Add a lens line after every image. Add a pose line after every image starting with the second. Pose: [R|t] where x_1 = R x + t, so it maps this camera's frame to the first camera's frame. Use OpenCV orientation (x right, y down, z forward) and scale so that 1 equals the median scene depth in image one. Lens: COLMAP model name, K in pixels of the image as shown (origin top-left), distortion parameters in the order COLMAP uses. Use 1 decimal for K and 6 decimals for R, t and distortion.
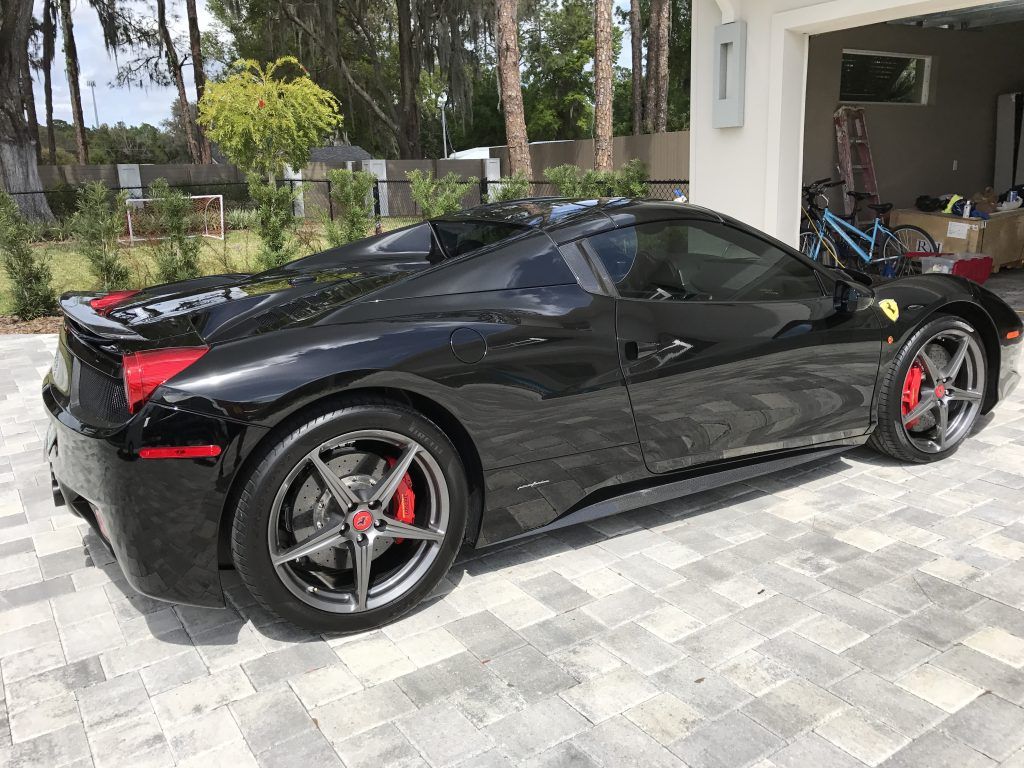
lens RADIAL K [[835.1, 0, 513.7], [0, 835.1, 384.8], [0, 0, 1]] dist [-0.001246, 0.015438]
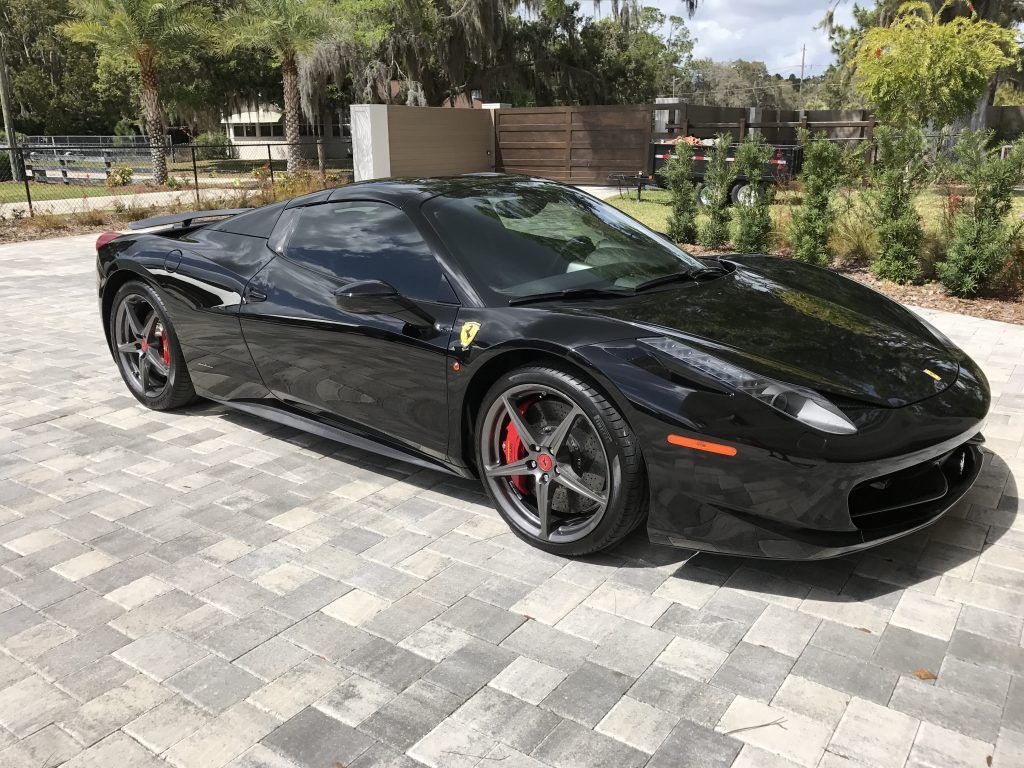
lens RADIAL K [[835.1, 0, 514.5], [0, 835.1, 382.3], [0, 0, 1]] dist [-0.001246, 0.015438]
pose [[0.368741, 0.287618, -0.883915, 1.490270], [-0.219909, 0.950923, 0.217682, -0.287782], [0.903144, 0.114113, 0.413894, 0.837763]]
